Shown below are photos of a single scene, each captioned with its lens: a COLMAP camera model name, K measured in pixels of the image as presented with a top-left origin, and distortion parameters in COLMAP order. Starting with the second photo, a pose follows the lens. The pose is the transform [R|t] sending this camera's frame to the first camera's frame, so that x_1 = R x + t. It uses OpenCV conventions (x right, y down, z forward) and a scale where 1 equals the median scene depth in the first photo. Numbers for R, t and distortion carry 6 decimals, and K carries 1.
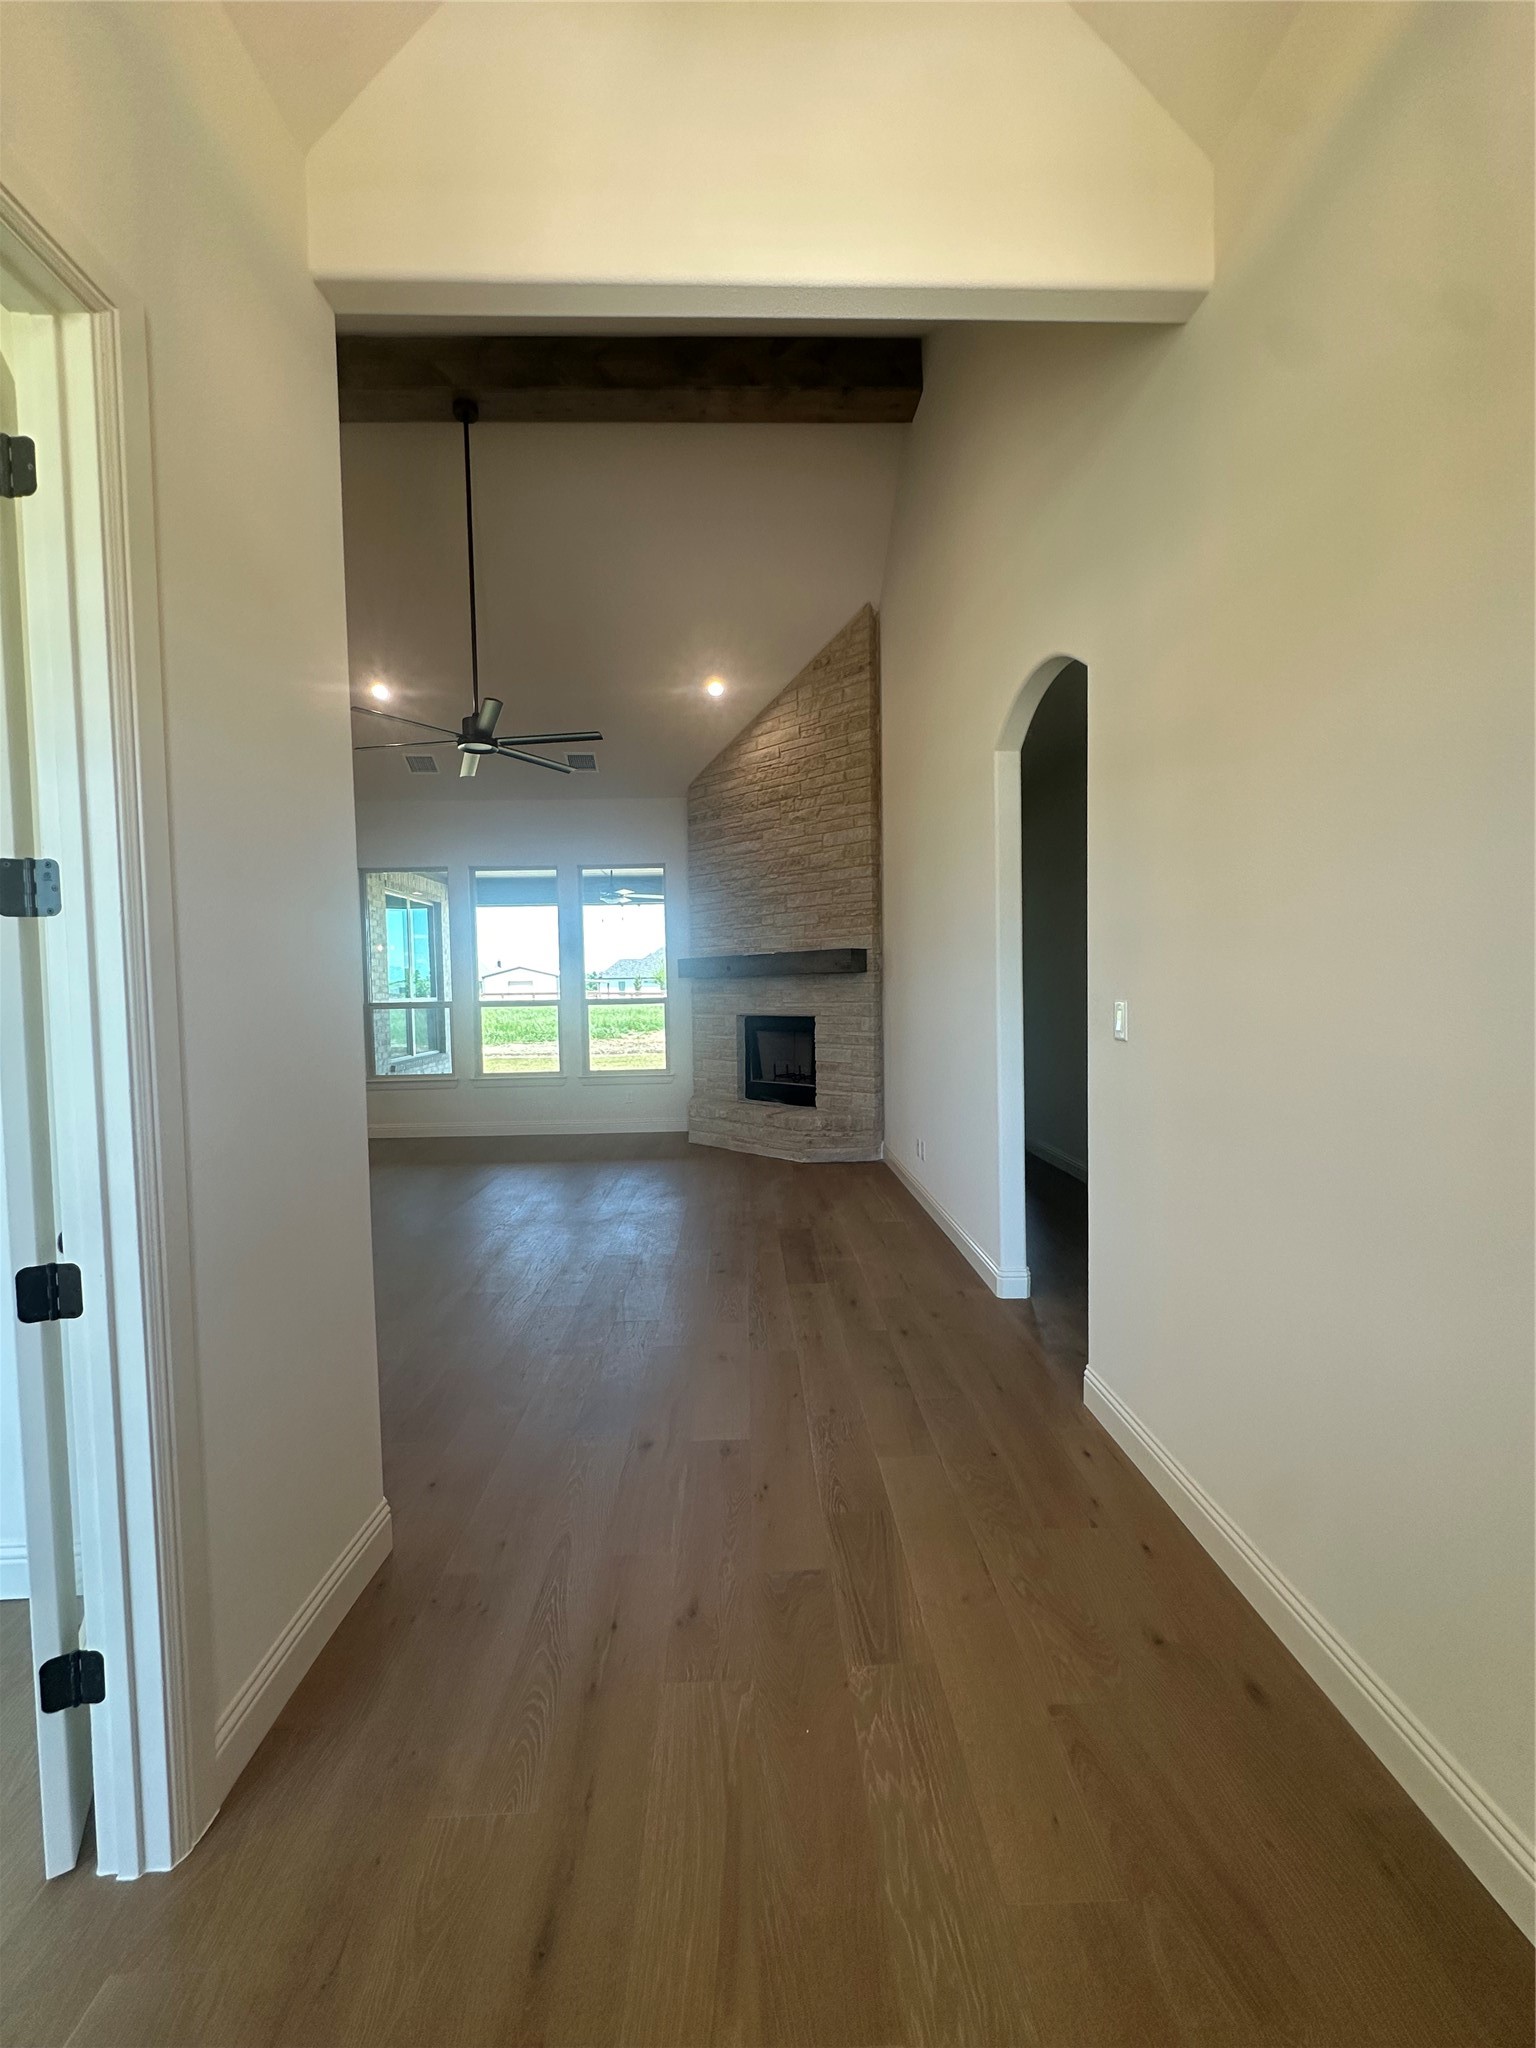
lens RADIAL K [[816.3, 0, 766.9], [0, 816.3, 1021.9], [0, 0, 1]] dist [-0.002181, -0.000051]
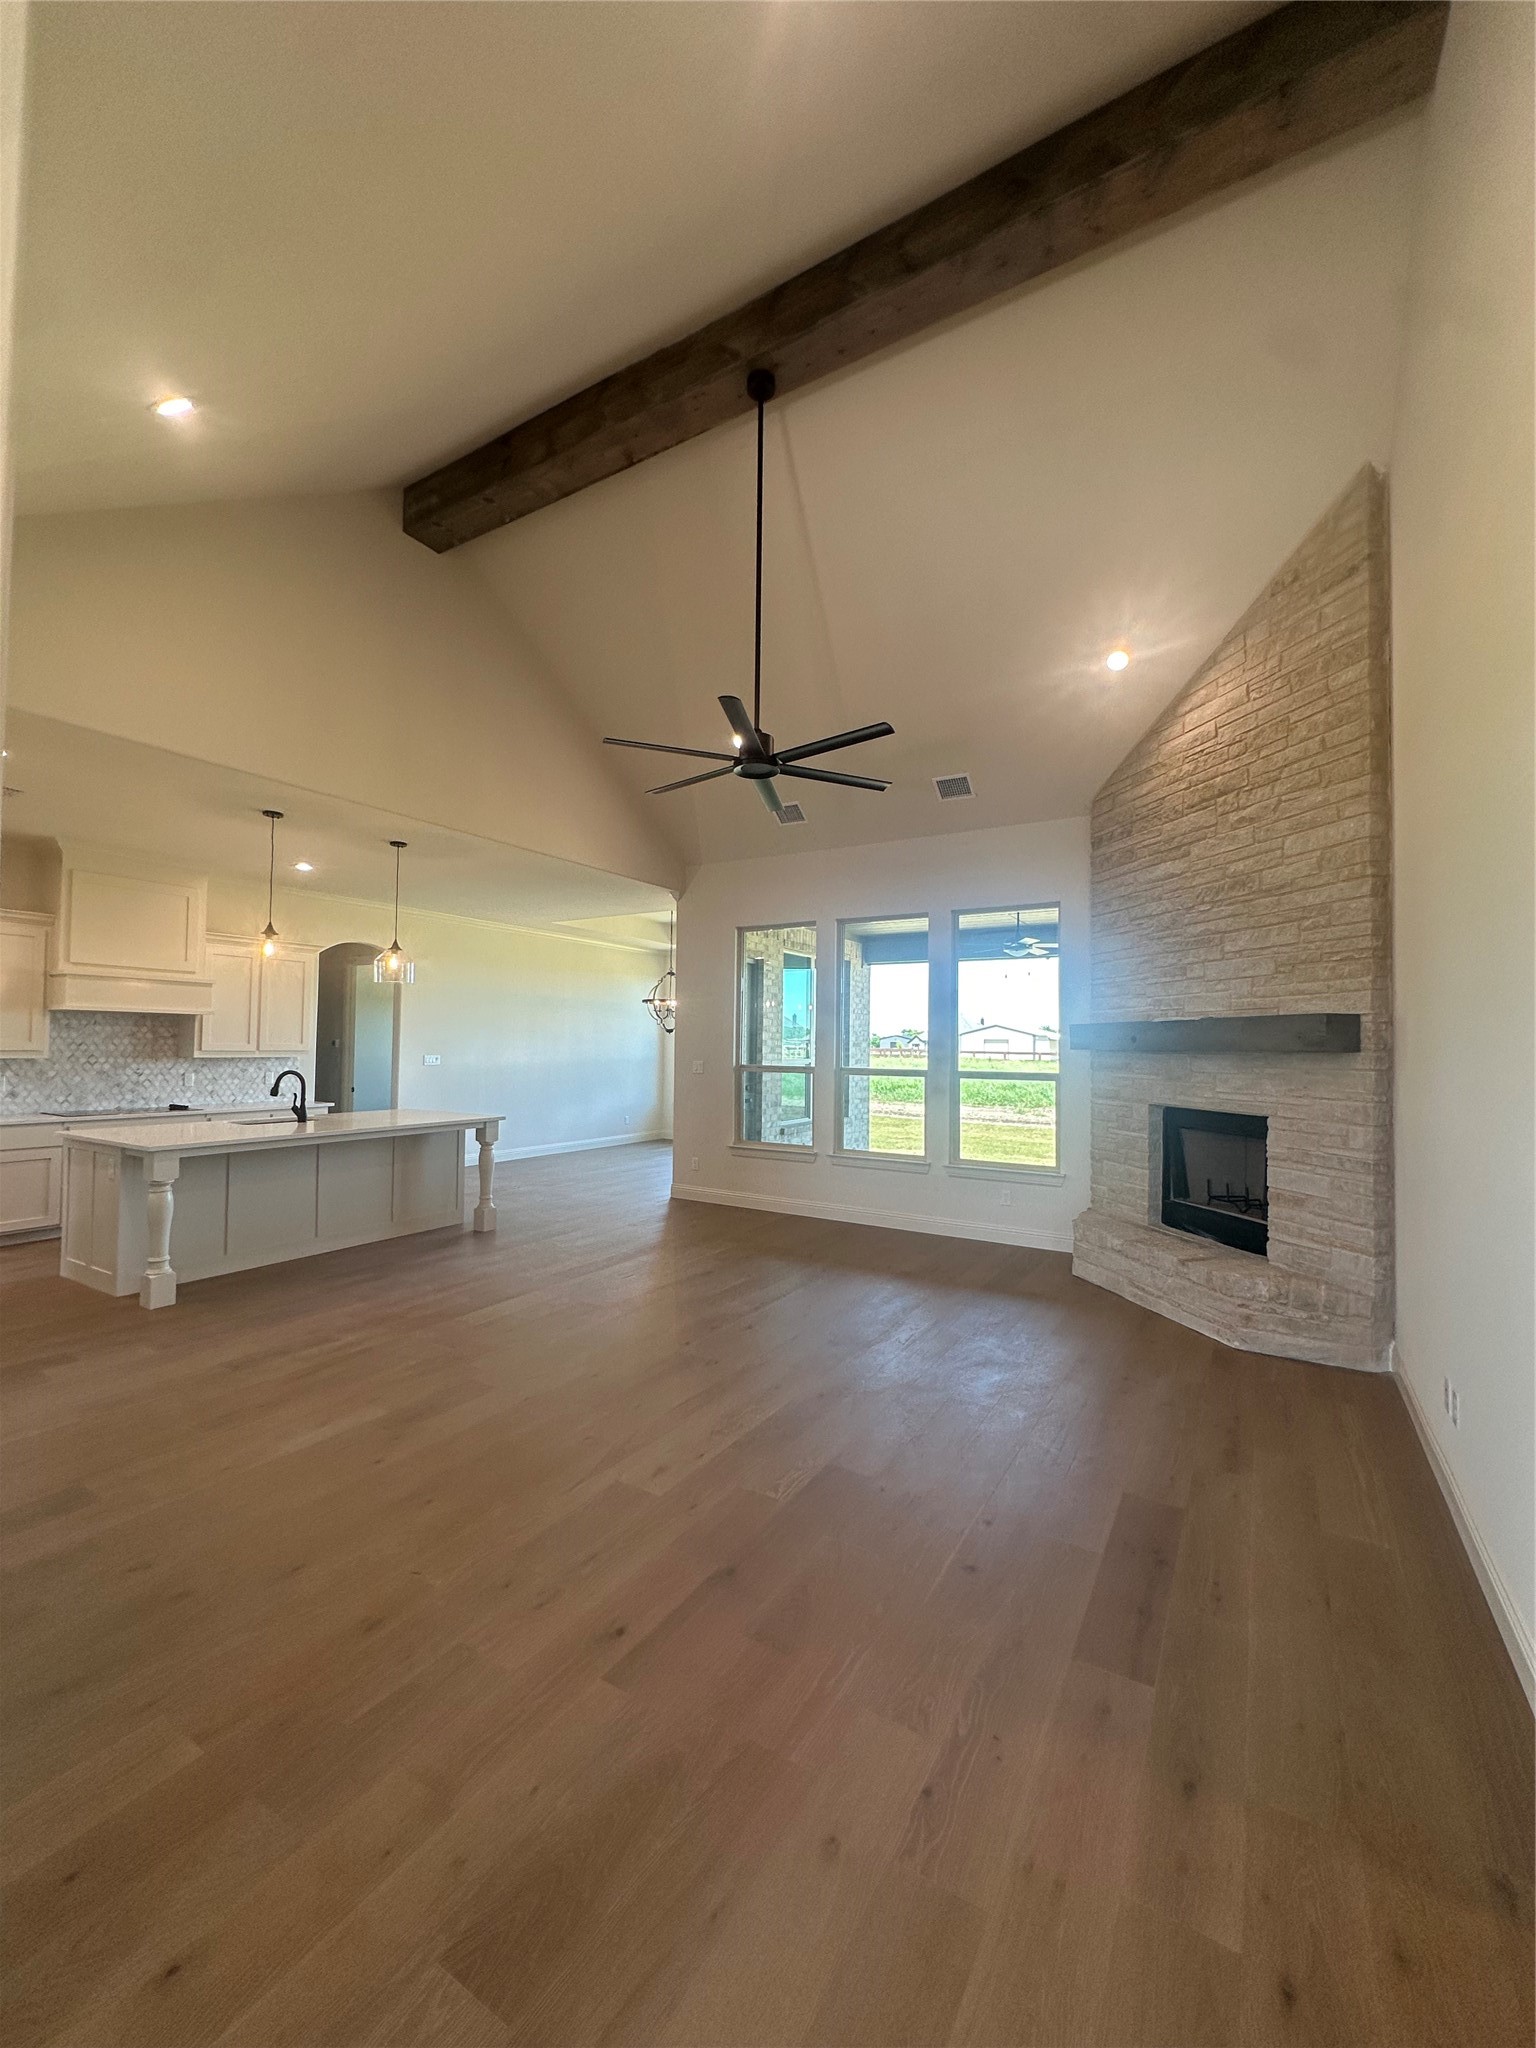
lens RADIAL K [[816.3, 0, 769.0], [0, 816.3, 1022.3], [0, 0, 1]] dist [-0.002181, -0.000051]
pose [[0.838356, 0.013035, -0.544967, 0.077981], [-0.051102, 0.997191, -0.054761, -0.025746], [0.542723, 0.073759, 0.836667, 0.235191]]
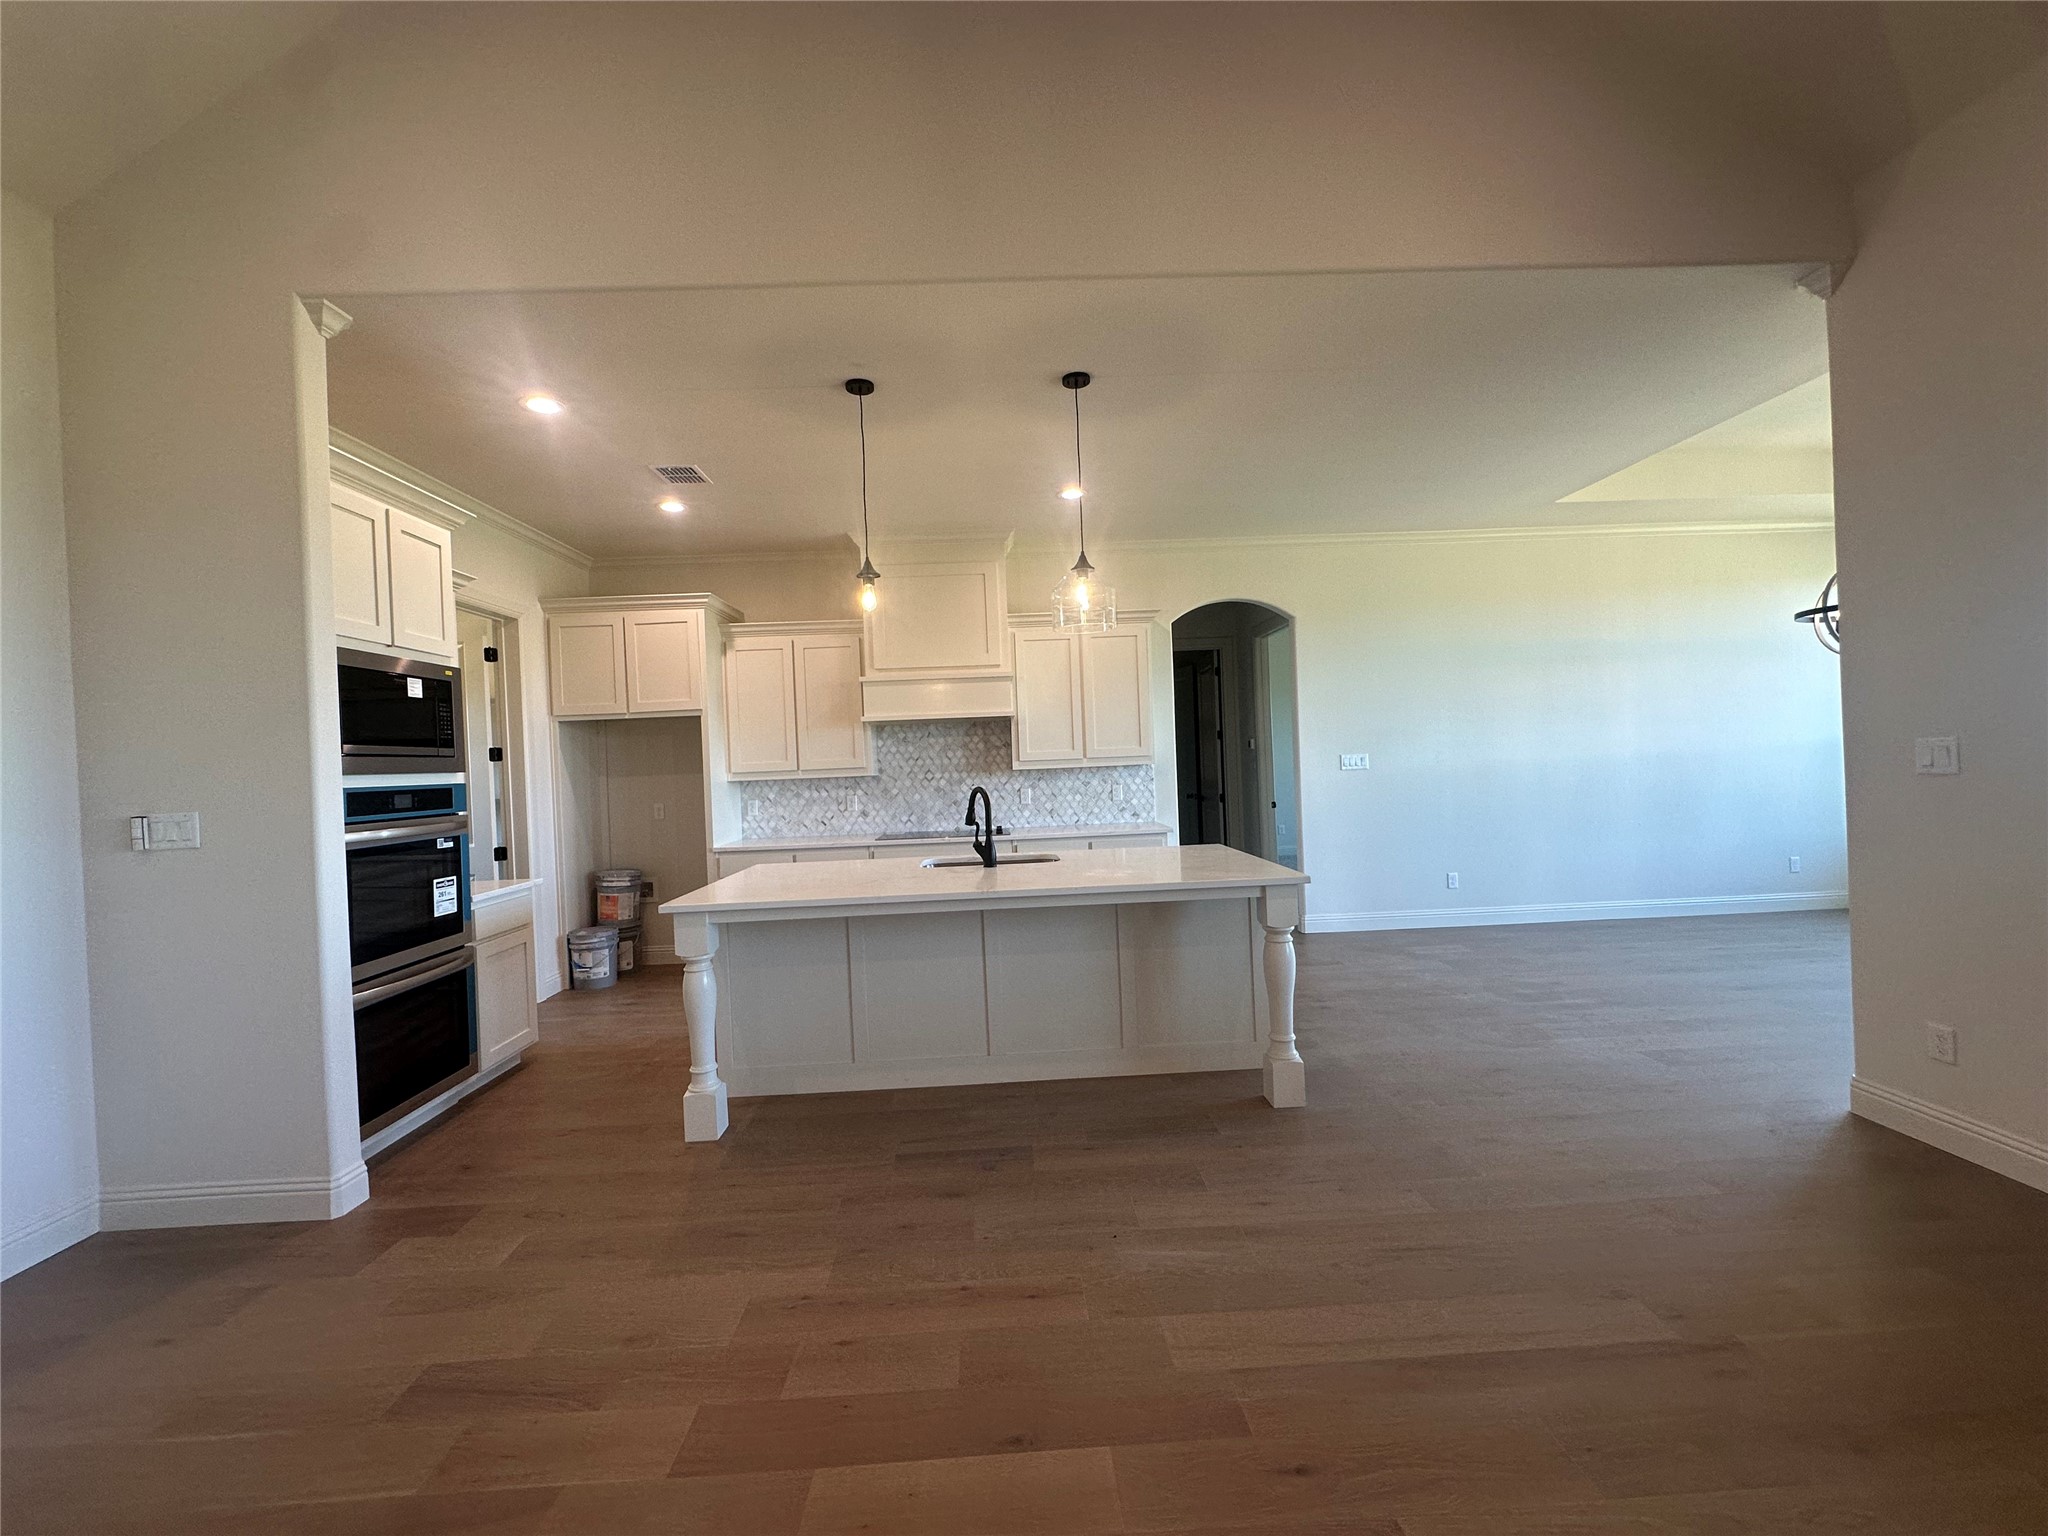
lens RADIAL K [[816.3, 0, 1024.1], [0, 816.3, 762.2], [0, 0, 1]] dist [-0.002181, -0.000051]
pose [[0.001612, 0.017175, -0.999851, -0.237595], [-0.000389, 0.999852, 0.017175, -0.022835], [0.999999, 0.000362, 0.001619, 0.699293]]
